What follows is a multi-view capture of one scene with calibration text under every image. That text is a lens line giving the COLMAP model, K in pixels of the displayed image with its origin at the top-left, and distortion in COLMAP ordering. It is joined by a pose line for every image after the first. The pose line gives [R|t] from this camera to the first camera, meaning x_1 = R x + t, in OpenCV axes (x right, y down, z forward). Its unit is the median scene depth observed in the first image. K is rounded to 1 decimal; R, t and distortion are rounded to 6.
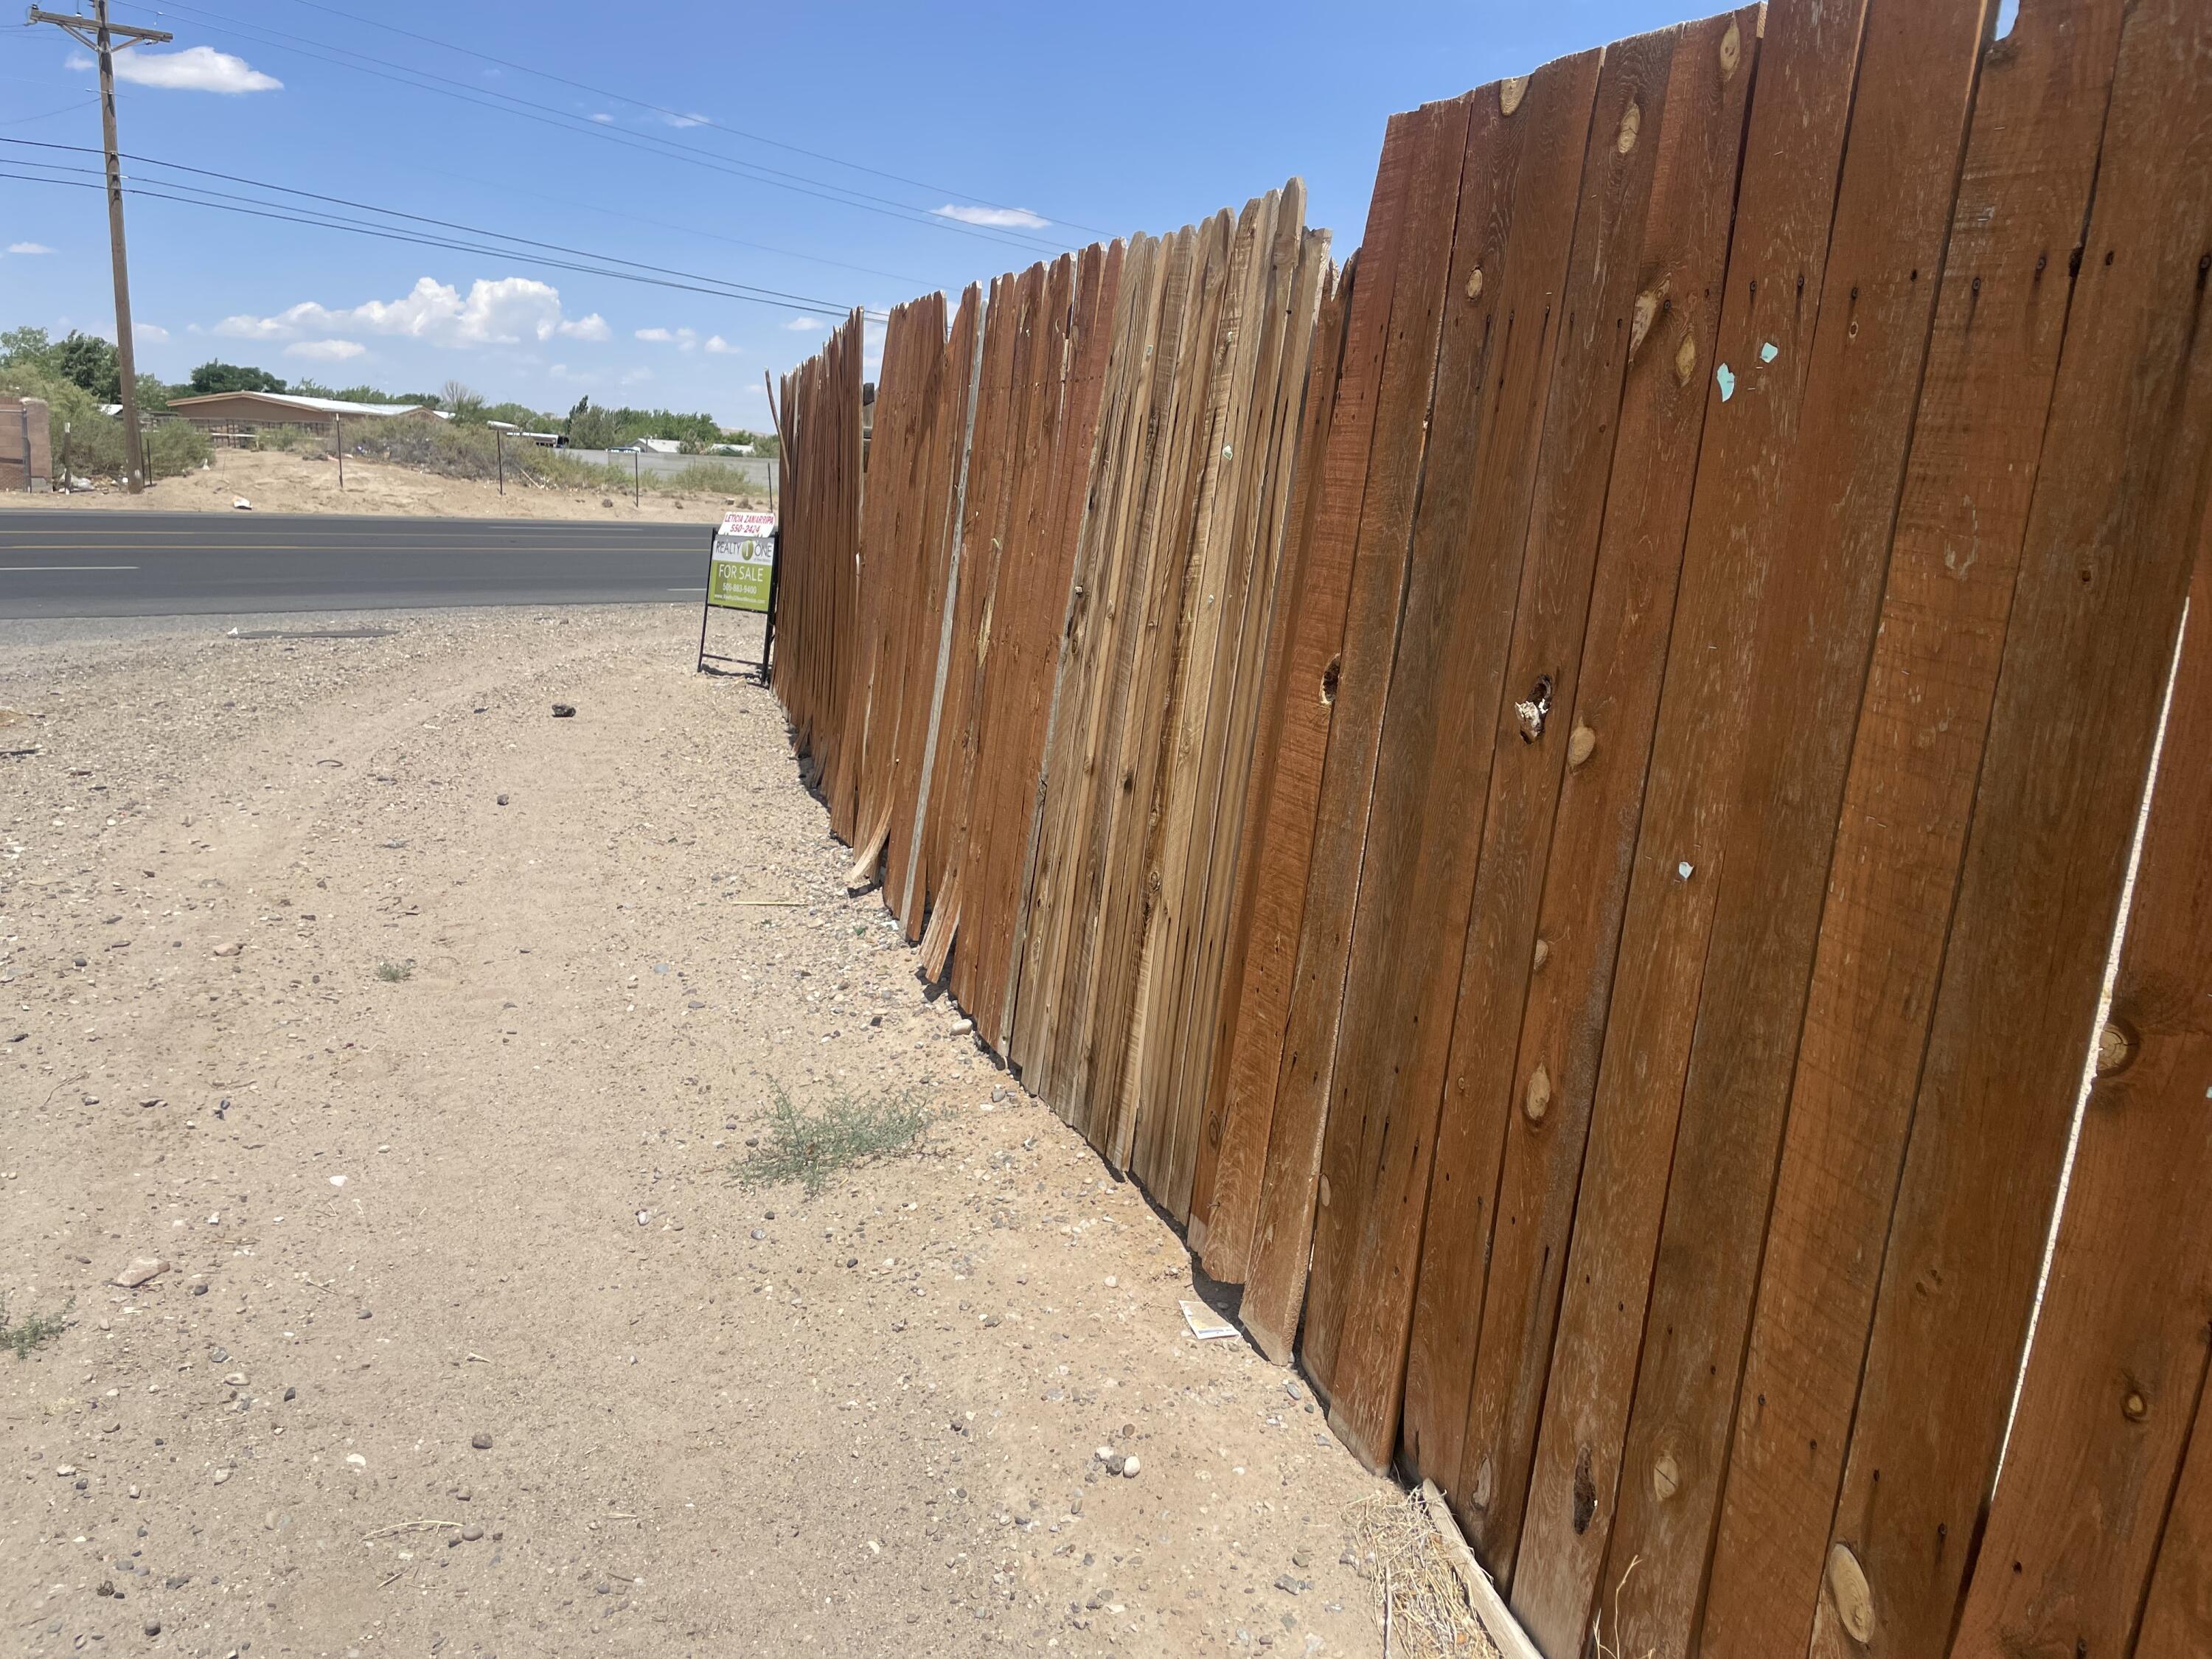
lens RADIAL K [[1705.9, 0, 1085.8], [0, 1705.9, 830.3], [0, 0, 1]] dist [0.079137, -0.113995]
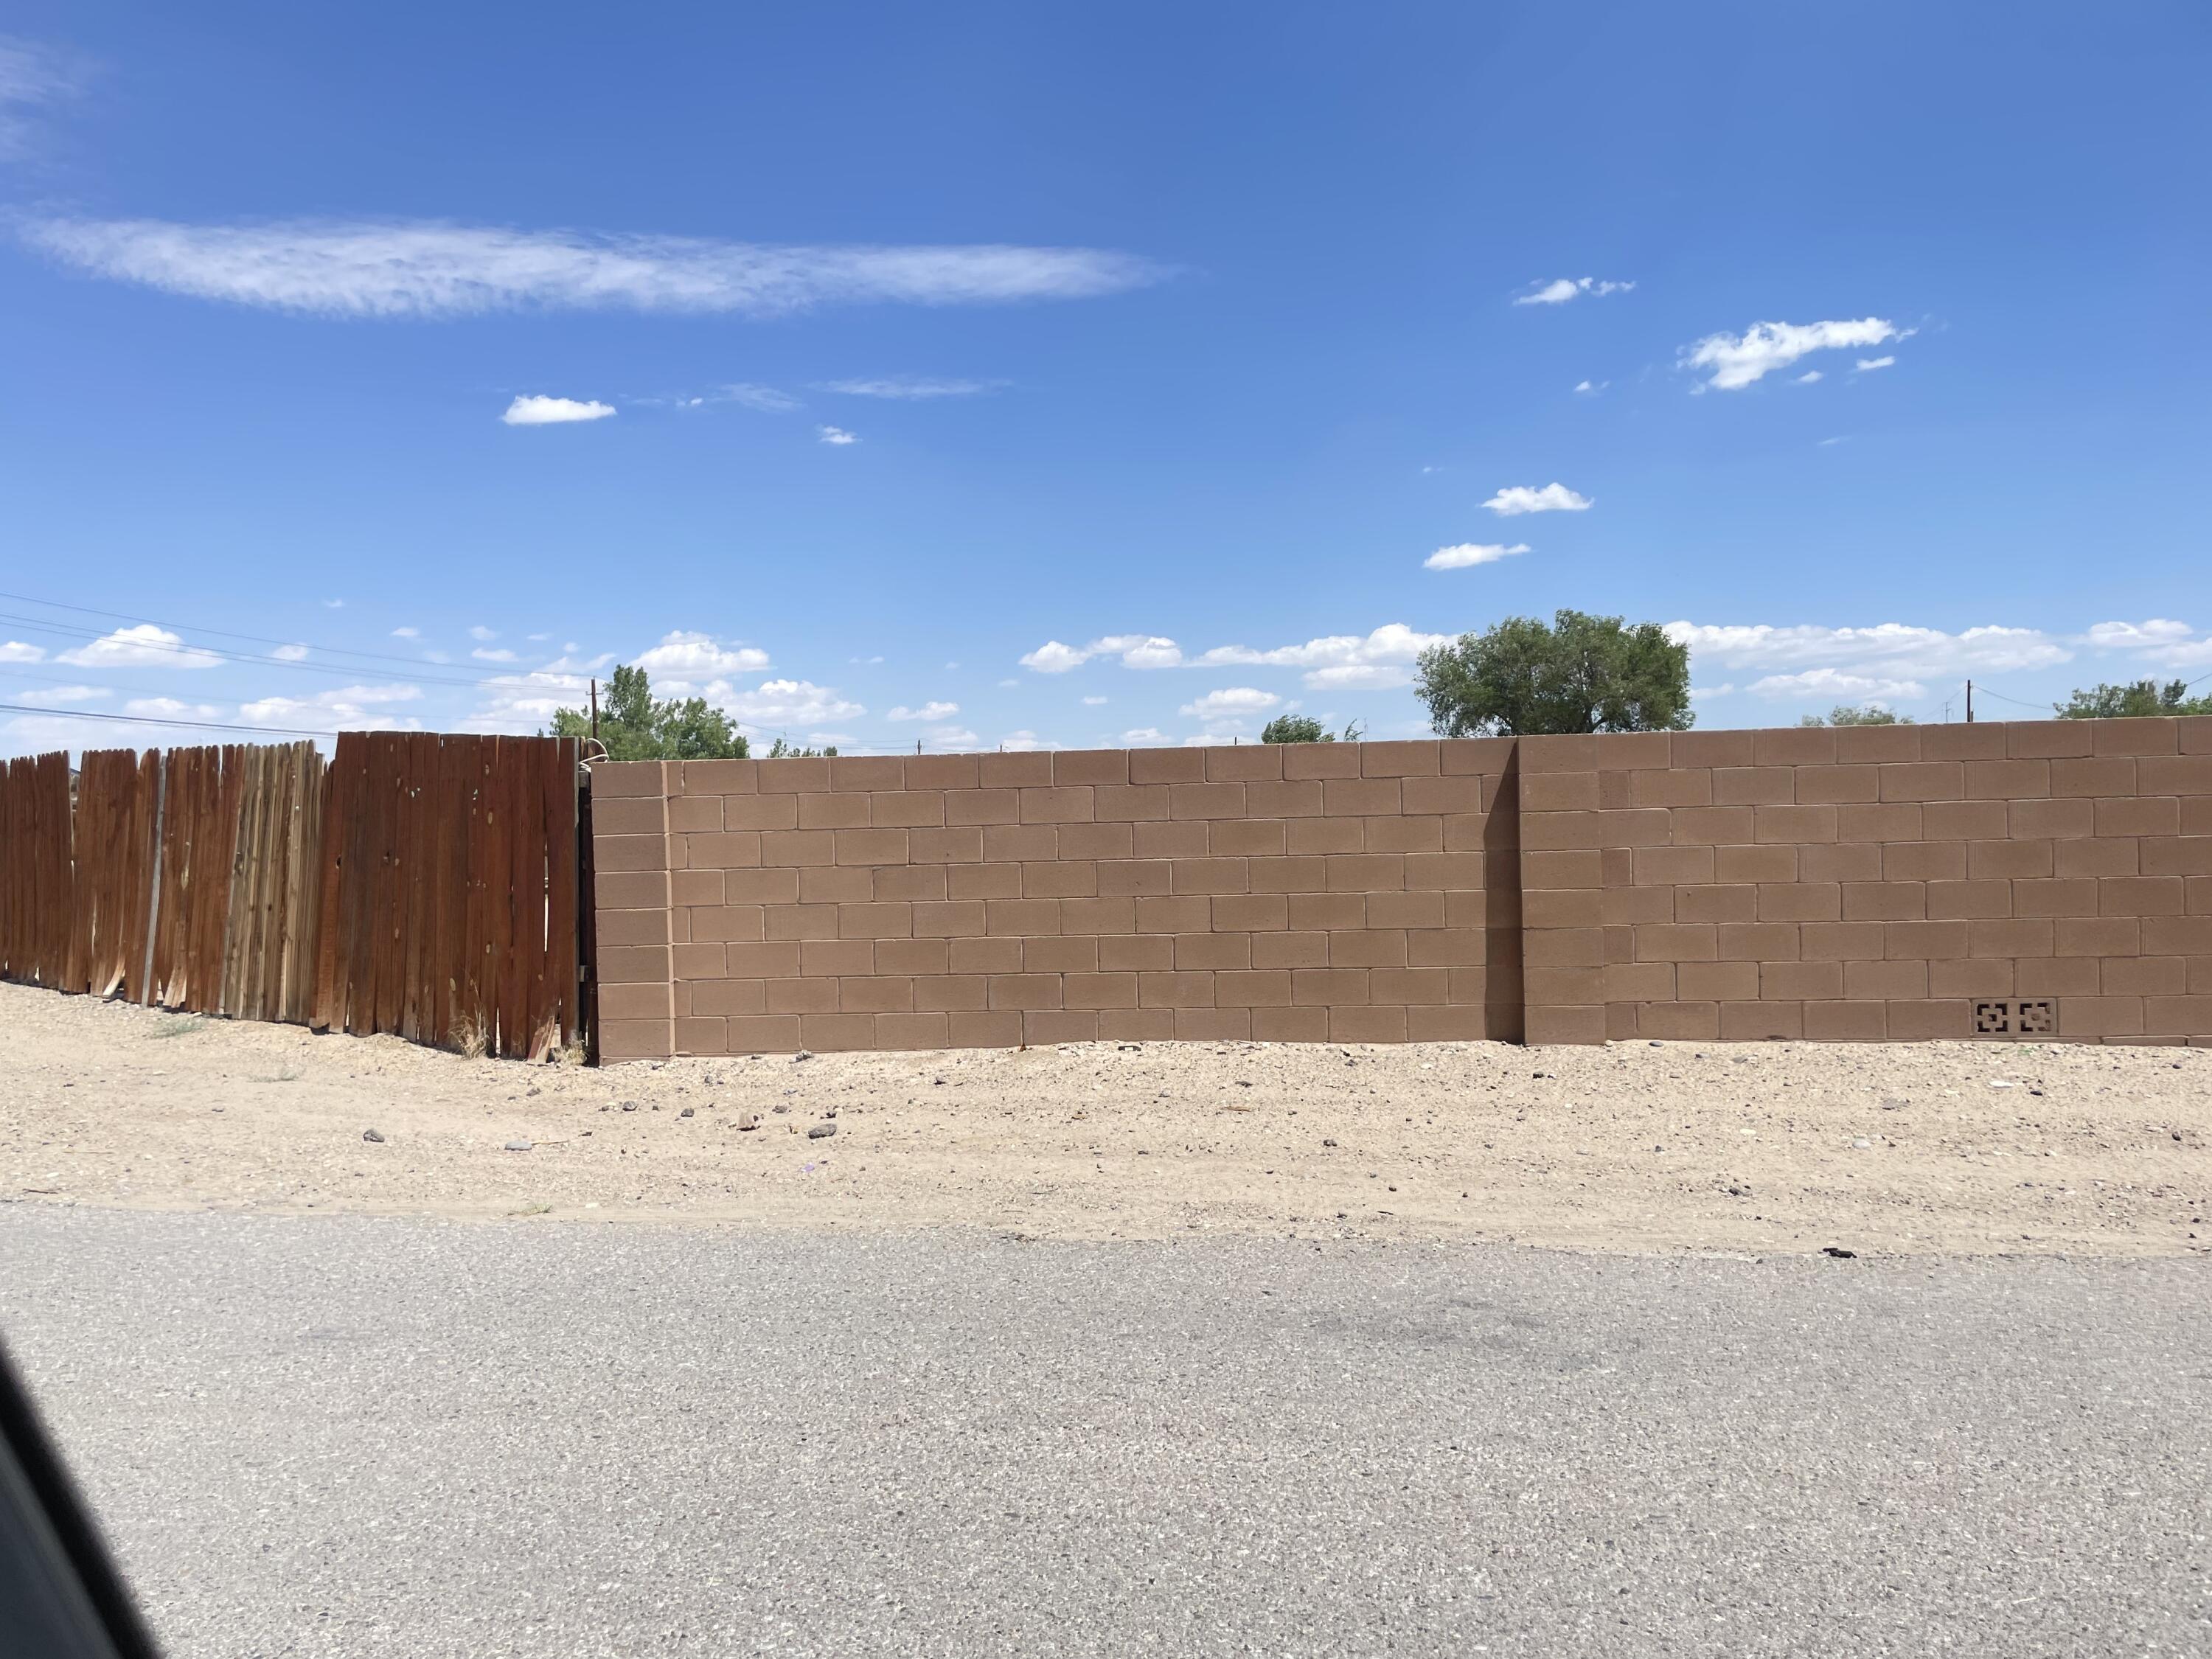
lens RADIAL K [[1705.9, 0, 1098.8], [0, 1705.9, 841.9], [0, 0, 1]] dist [0.079137, -0.113995]
pose [[0.819903, -0.065125, 0.568787, -0.535957], [0.164386, 0.978453, -0.124931, 0.513081], [-0.548395, 0.195932, 0.812942, -2.539943]]
